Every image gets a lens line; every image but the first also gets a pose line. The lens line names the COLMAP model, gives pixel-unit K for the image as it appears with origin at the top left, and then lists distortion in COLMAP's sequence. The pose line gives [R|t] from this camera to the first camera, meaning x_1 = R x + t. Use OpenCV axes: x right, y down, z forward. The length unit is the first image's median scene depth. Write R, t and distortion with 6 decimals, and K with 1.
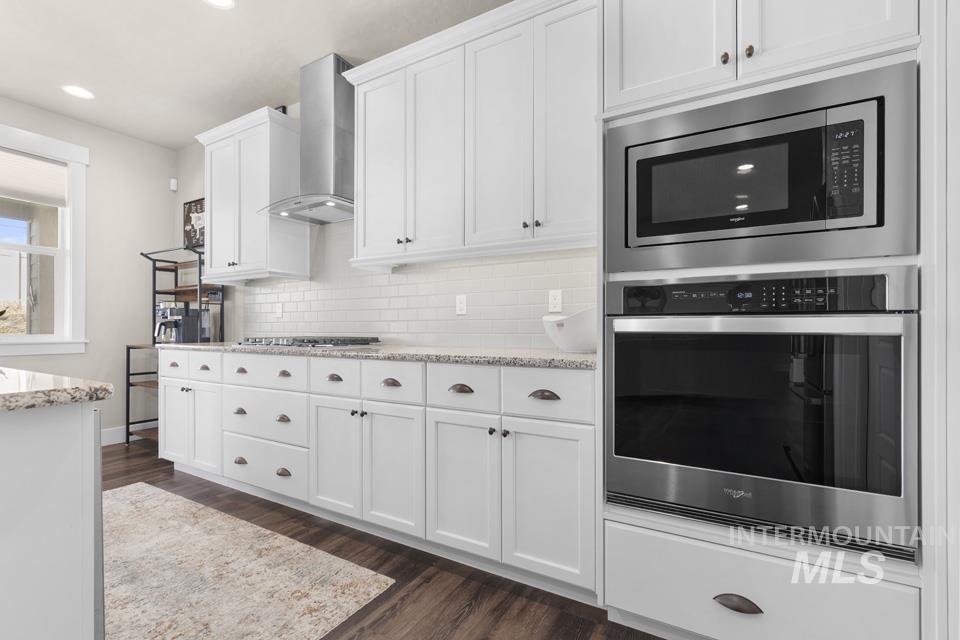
lens RADIAL K [[435.8, 0, 477.6], [0, 435.8, 322.2], [0, 0, 1]] dist [-0.004685, 0.002213]
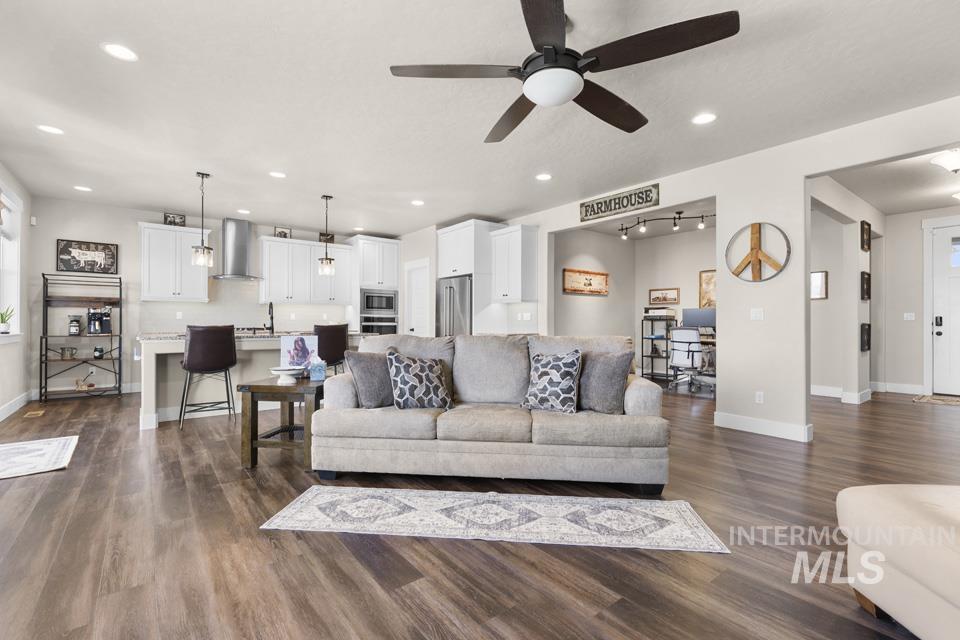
lens RADIAL K [[435.8, 0, 483.6], [0, 435.8, 318.4], [0, 0, 1]] dist [-0.004685, 0.002213]
pose [[0.364278, 0.014883, 0.931171, -3.158180], [-0.012639, 0.999859, -0.011036, -0.018833], [-0.931204, -0.007749, 0.364415, -1.815095]]
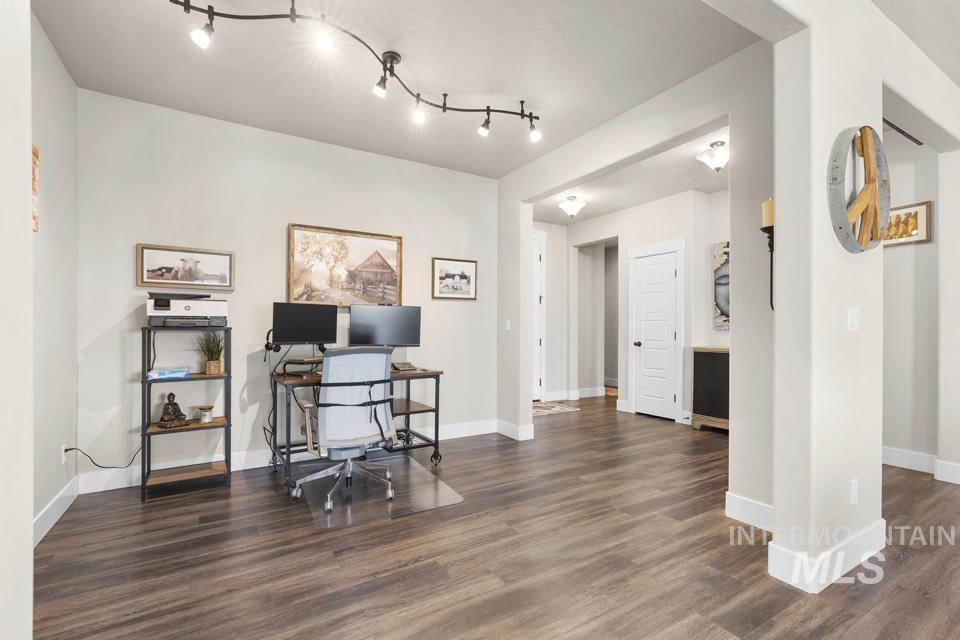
lens RADIAL K [[435.8, 0, 485.3], [0, 435.8, 323.8], [0, 0, 1]] dist [-0.004685, 0.002213]
pose [[-0.886518, 0.011663, 0.462547, -0.359170], [0.000528, 0.999707, -0.024195, -0.047286], [-0.462693, -0.021206, -0.886265, -0.965620]]
